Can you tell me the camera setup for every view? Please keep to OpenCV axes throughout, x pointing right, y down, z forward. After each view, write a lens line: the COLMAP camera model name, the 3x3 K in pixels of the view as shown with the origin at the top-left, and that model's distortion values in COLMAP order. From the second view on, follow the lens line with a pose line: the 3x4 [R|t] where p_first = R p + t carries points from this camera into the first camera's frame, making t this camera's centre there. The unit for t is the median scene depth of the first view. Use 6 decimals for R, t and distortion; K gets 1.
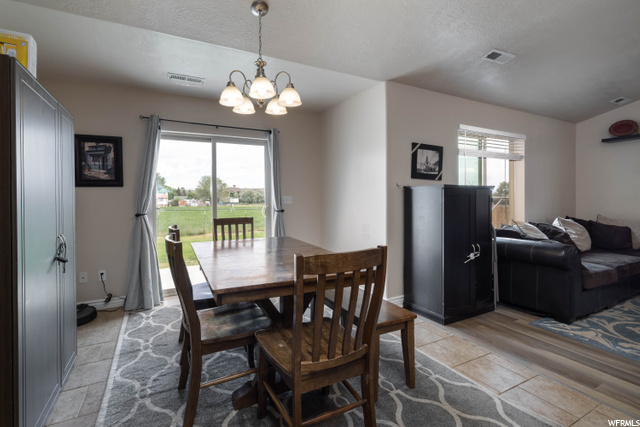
lens RADIAL K [[292.8, 0, 303.1], [0, 292.8, 198.4], [0, 0, 1]] dist [-0.000174, 0.000019]
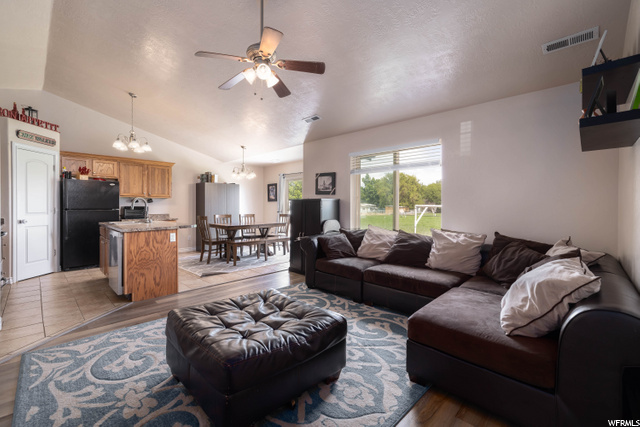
lens RADIAL K [[276.6, 0, 313.9], [0, 276.6, 207.6], [0, 0, 1]] dist [-0.000126, 0.000157]
pose [[0.338797, 0.011095, -0.940794, 1.945862], [-0.006450, 0.999934, 0.009469, -0.007645], [0.940837, 0.002860, 0.338846, 0.452255]]
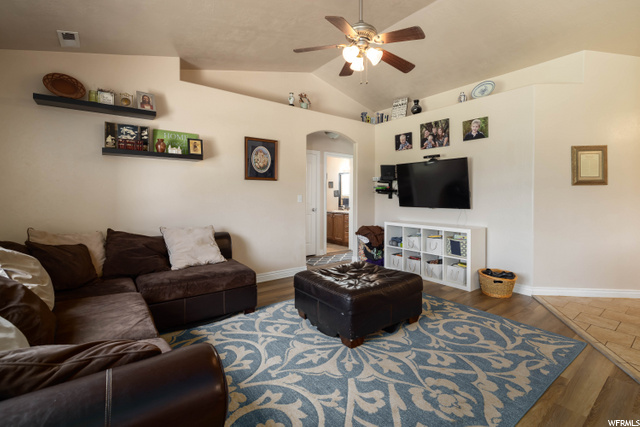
lens RADIAL K [[299.3, 0, 349.7], [0, 299.3, 195.5], [0, 0, 1]] dist [0.000521, 0.000024]
pose [[-0.255100, 0.008037, 0.966881, 0.462535], [-0.002934, 0.999954, -0.009086, -0.002163], [-0.966910, -0.005155, -0.255065, 0.792439]]
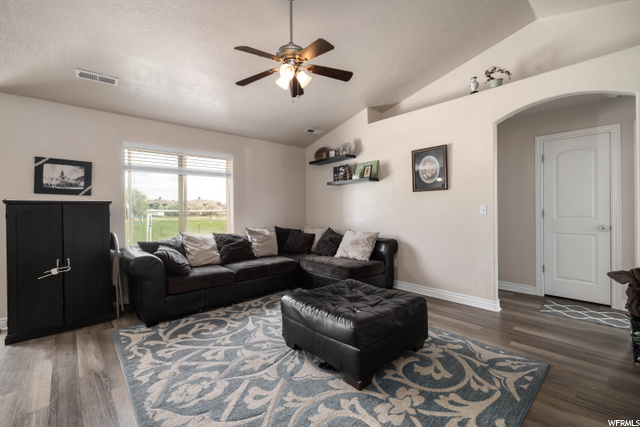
lens RADIAL K [[276.6, 0, 313.9], [0, 276.6, 207.6], [0, 0, 1]] dist [-0.000126, 0.000157]
pose [[0.959522, -0.006783, 0.281551, 1.032712], [0.009200, 0.999931, -0.007262, -0.005342], [-0.281482, 0.009558, 0.959519, -0.150322]]
